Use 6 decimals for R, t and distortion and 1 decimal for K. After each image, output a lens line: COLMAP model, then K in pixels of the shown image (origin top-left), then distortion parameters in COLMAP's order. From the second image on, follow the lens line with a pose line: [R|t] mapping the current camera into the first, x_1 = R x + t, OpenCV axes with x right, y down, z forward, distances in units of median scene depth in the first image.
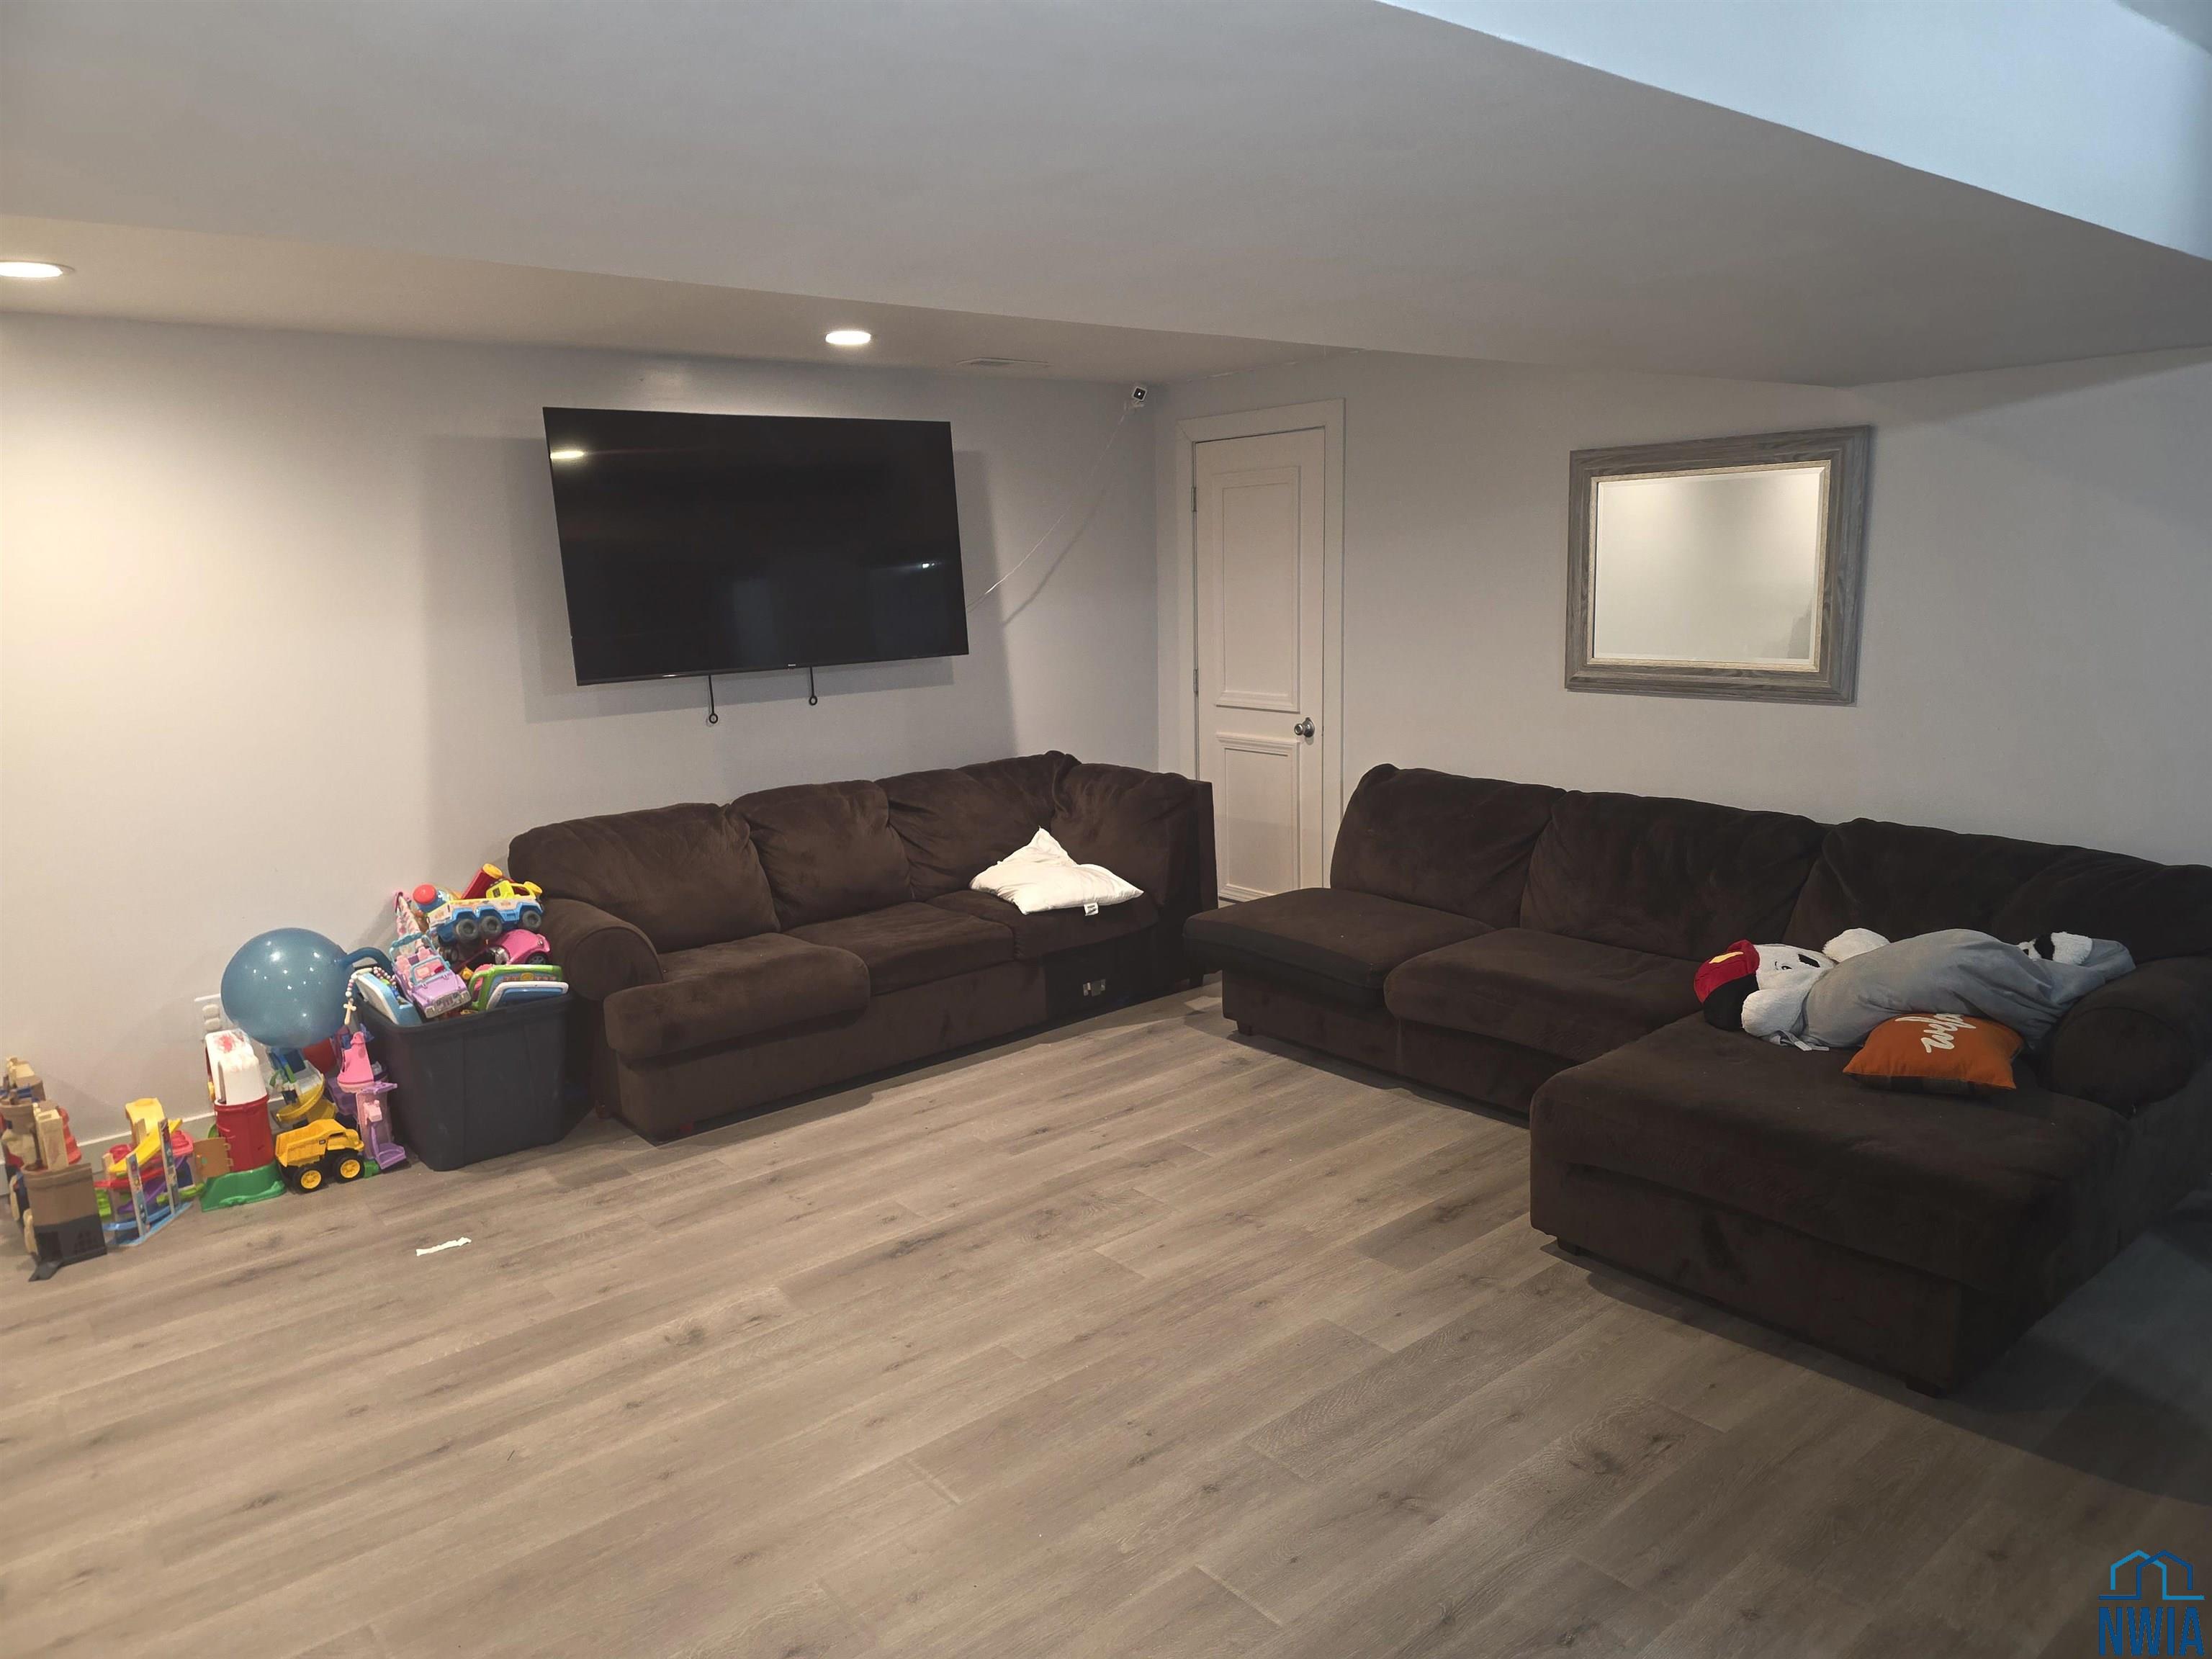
lens RADIAL K [[1462.4, 0, 1102.0], [0, 1462.4, 833.2], [0, 0, 1]] dist [0.000267, -0.003247]
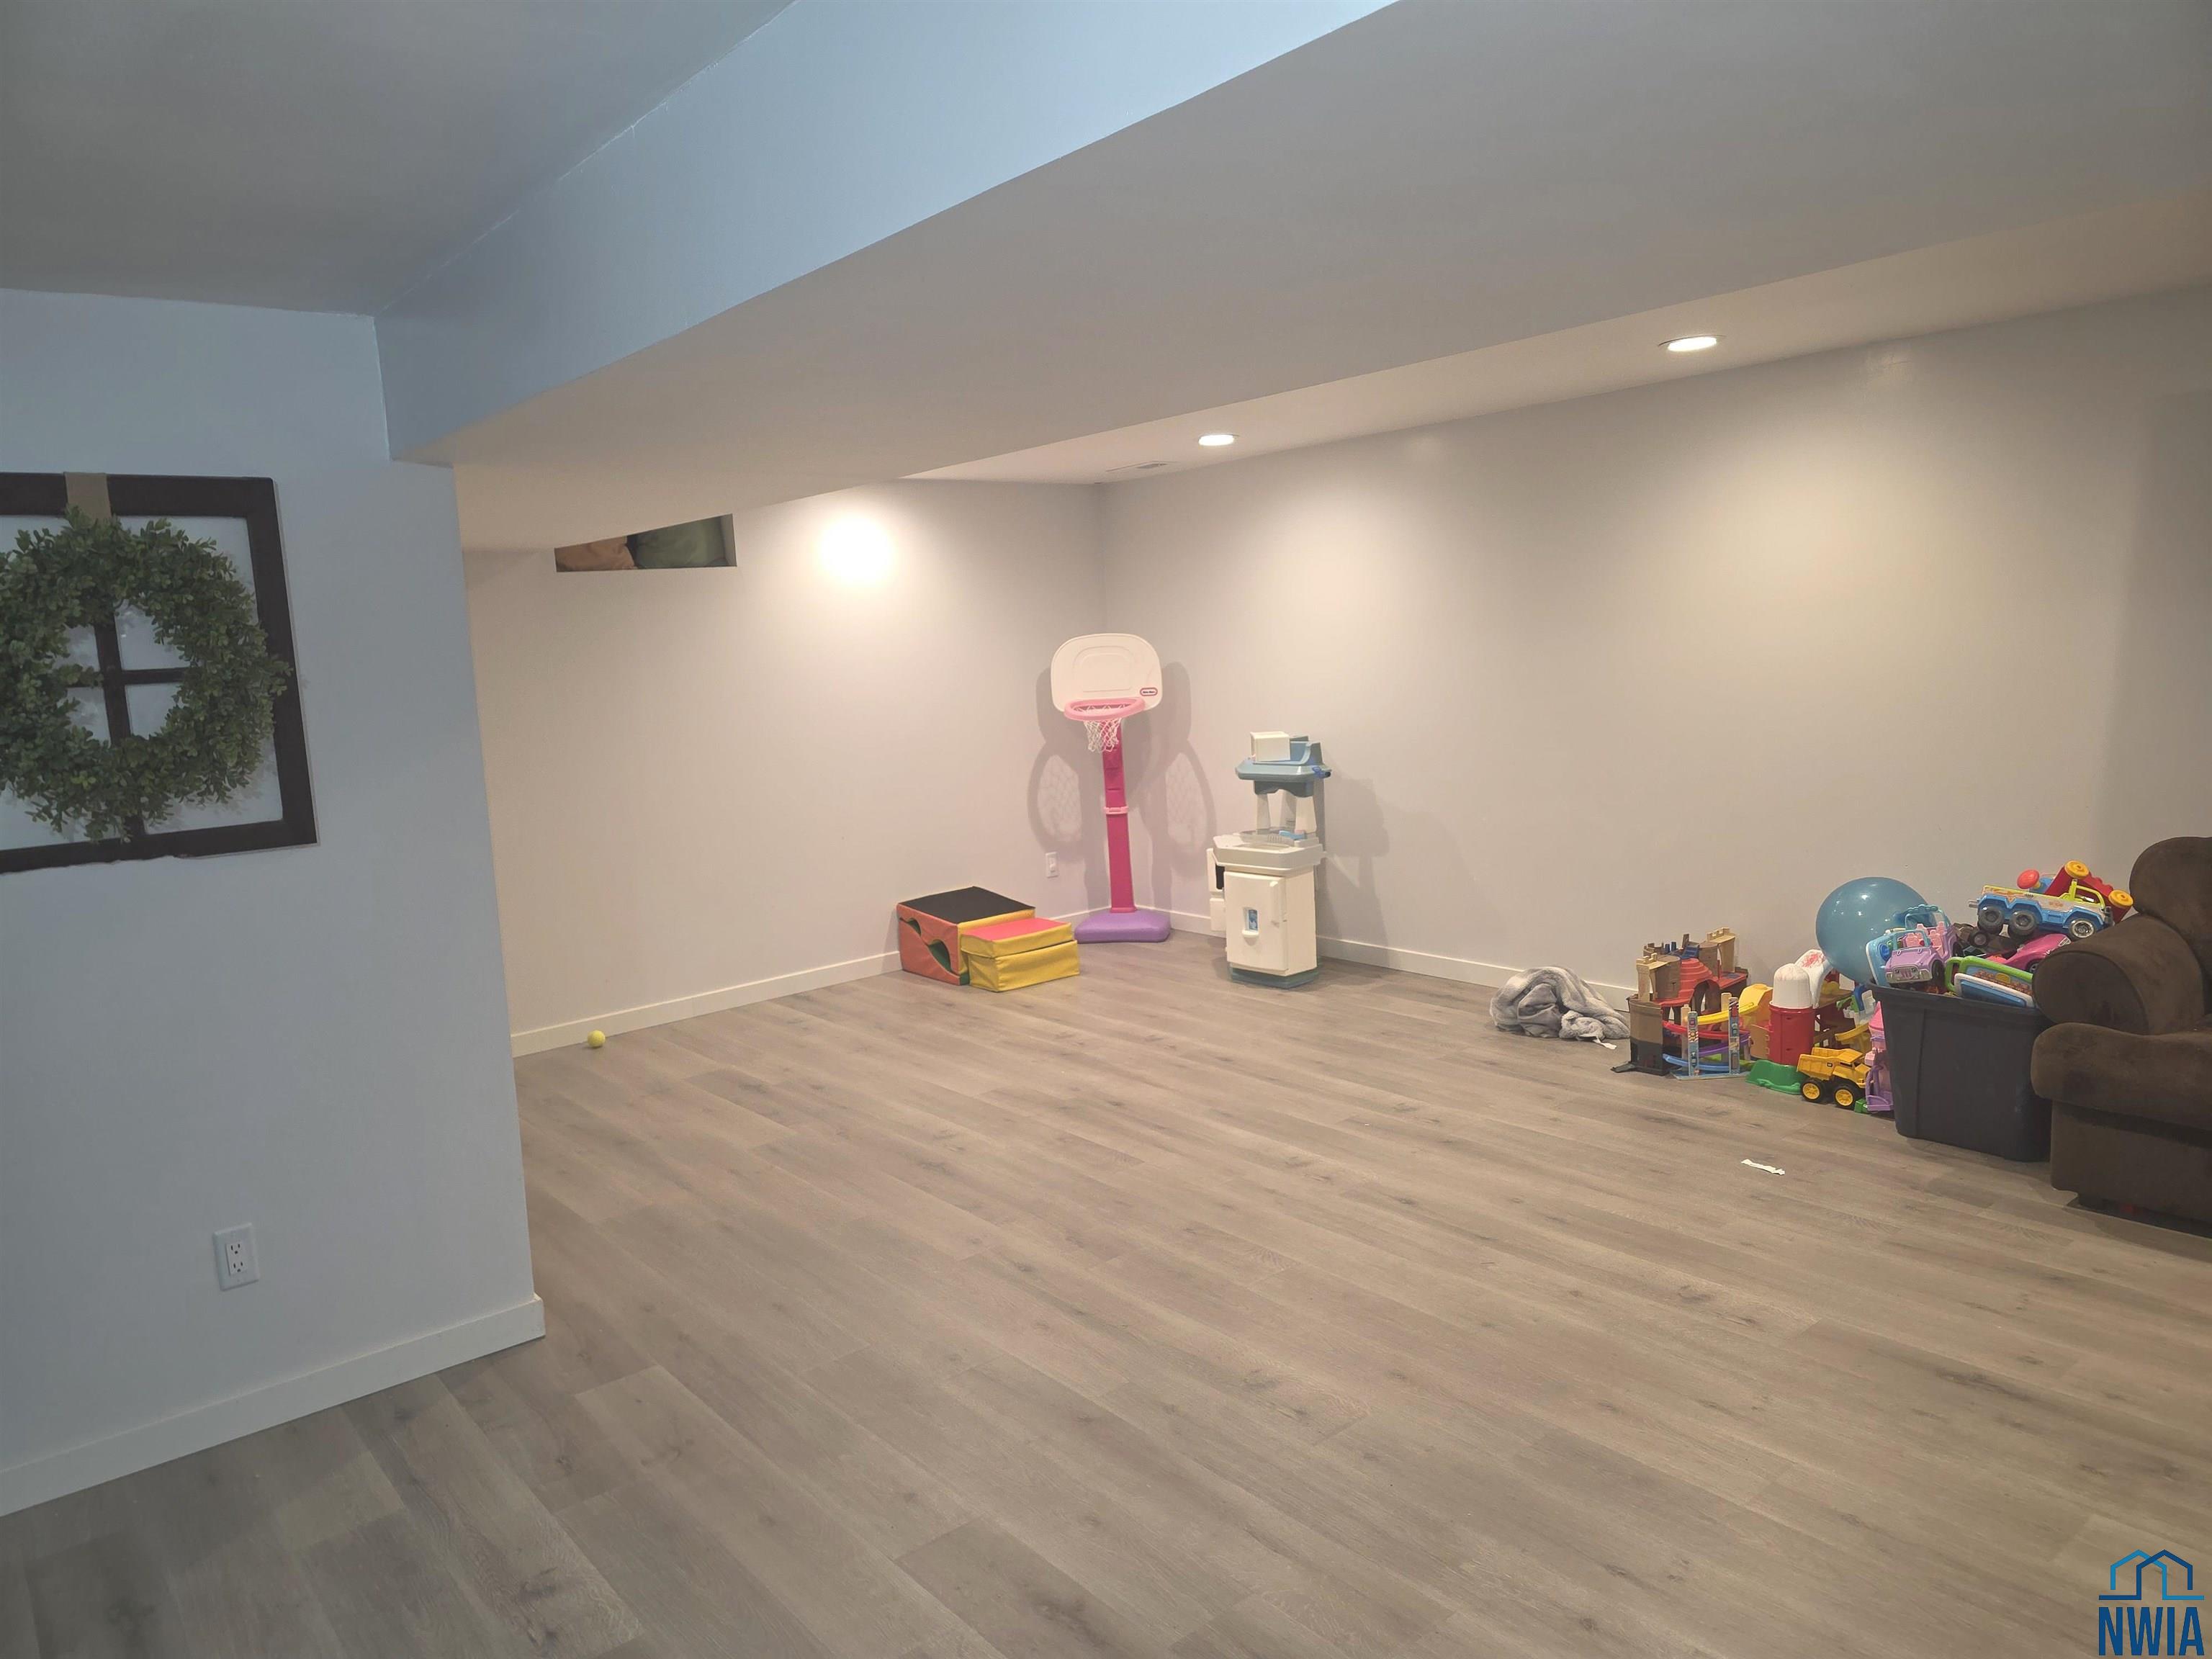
lens RADIAL K [[1462.4, 0, 1100.2], [0, 1462.4, 830.9], [0, 0, 1]] dist [0.000267, -0.003247]
pose [[-0.015485, 0.168172, -0.985636, 0.627912], [-0.122163, 0.978051, 0.168797, -0.098456], [0.992389, 0.123022, 0.005400, 0.461681]]
